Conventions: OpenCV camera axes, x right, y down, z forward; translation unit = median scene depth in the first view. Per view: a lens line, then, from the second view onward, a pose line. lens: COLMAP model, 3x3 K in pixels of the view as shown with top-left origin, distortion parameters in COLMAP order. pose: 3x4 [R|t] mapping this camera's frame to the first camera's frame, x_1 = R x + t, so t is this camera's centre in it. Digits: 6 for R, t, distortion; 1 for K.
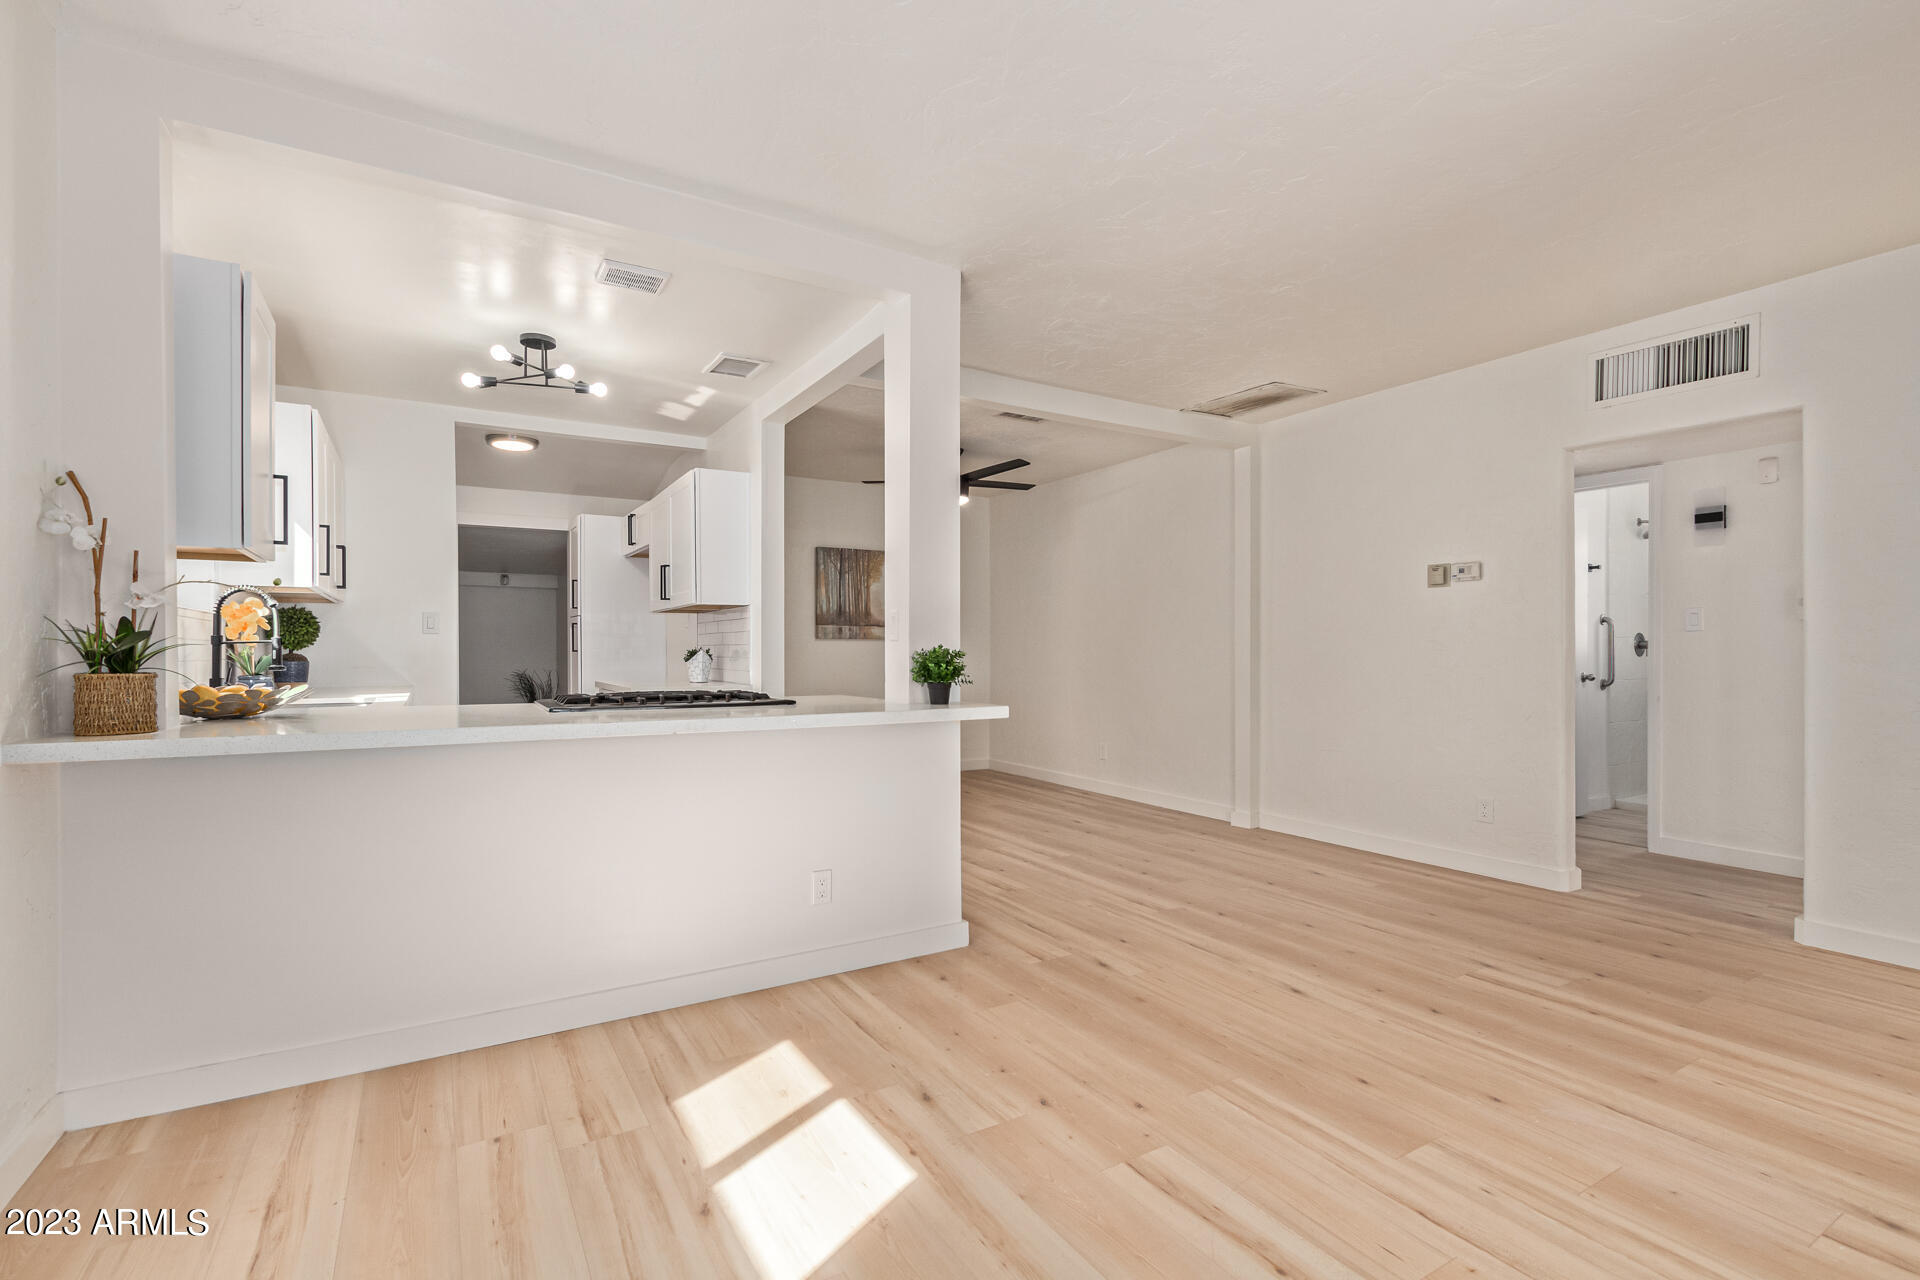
lens RADIAL K [[880.6, 0, 972.8], [0, 880.6, 662.2], [0, 0, 1]] dist [0.007525, -0.004640]
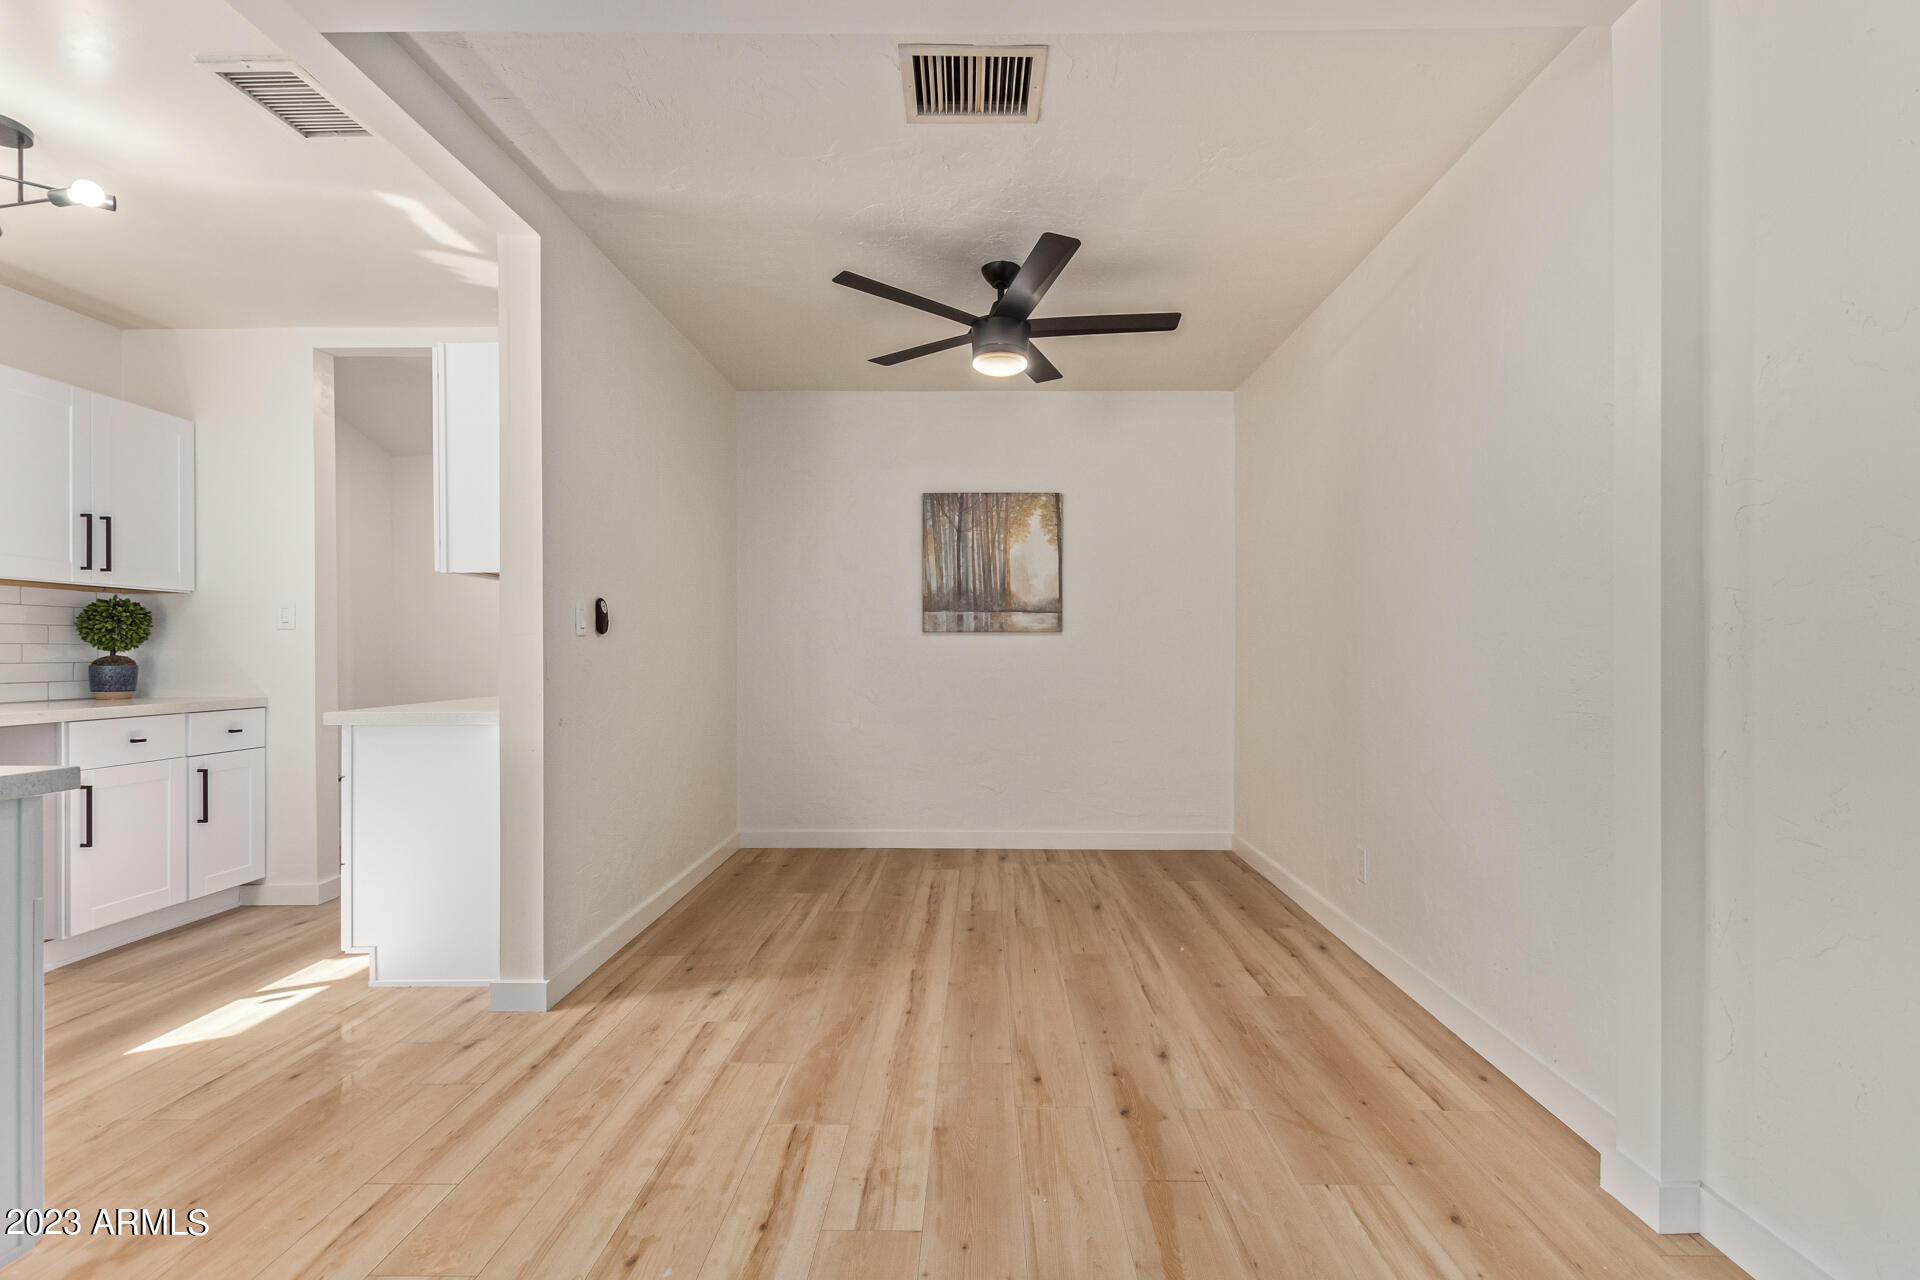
lens RADIAL K [[880.6, 0, 977.3], [0, 880.6, 652.5], [0, 0, 1]] dist [0.007525, -0.004640]
pose [[0.852392, -0.000649, -0.522904, 0.455697], [-0.004328, 0.999956, -0.008295, -0.013511], [0.522886, 0.009334, 0.852351, 1.024715]]
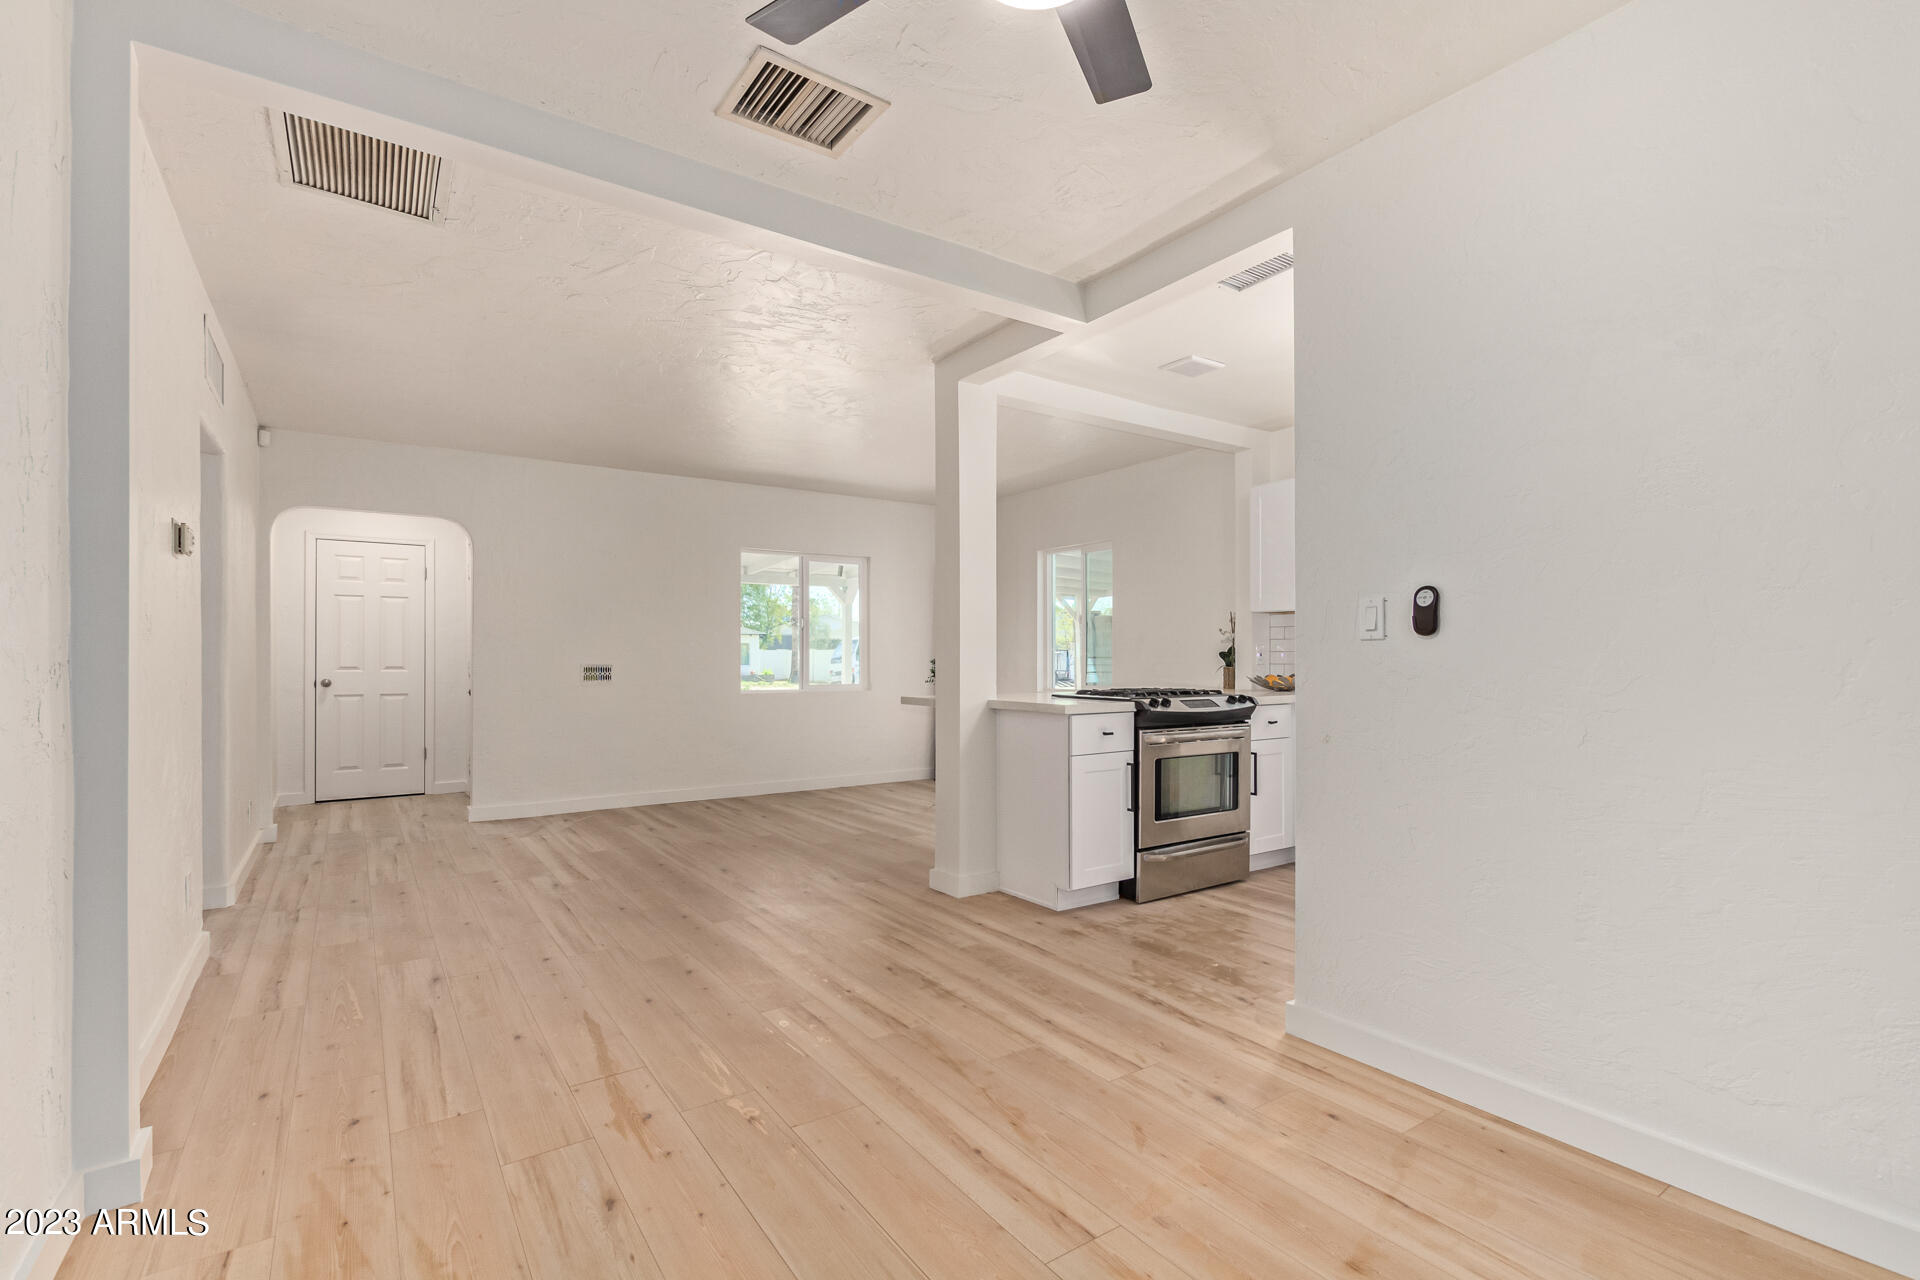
lens RADIAL K [[880.6, 0, 967.6], [0, 880.6, 665.5], [0, 0, 1]] dist [0.007525, -0.004640]
pose [[-0.998004, 0.002270, -0.063111, 0.019670], [0.000907, 0.999766, 0.021607, -0.030287], [0.063145, 0.021507, -0.997773, 2.278111]]
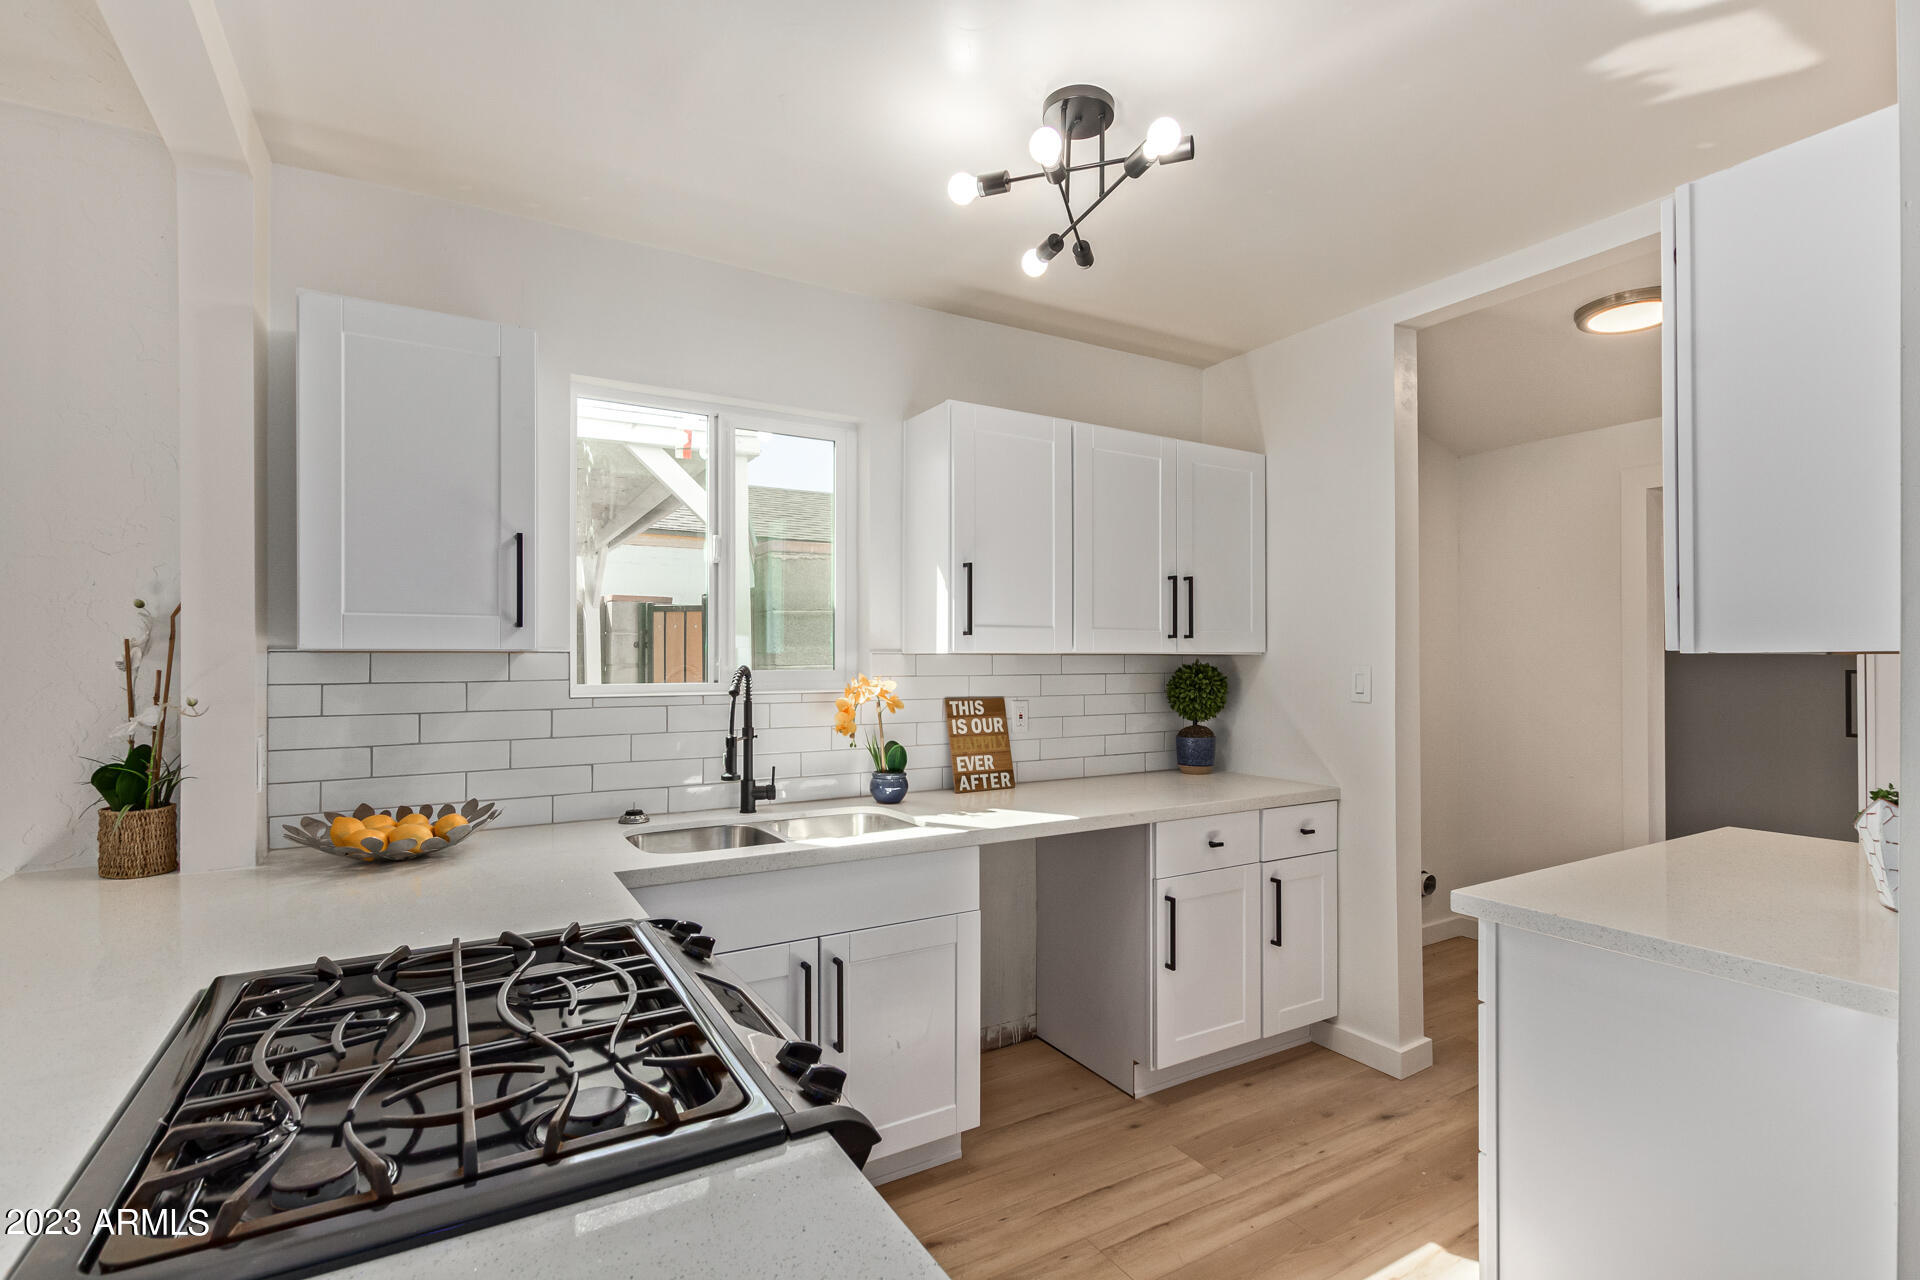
lens RADIAL K [[914.9, 0, 961.8], [0, 914.9, 653.3], [0, 0, 1]] dist [0.002257, -0.001161]
pose [[-0.006739, -0.002586, -0.999974, -0.012908], [-0.010785, 0.999939, -0.002513, -0.093615], [0.999919, 0.010767, -0.006767, 1.145287]]
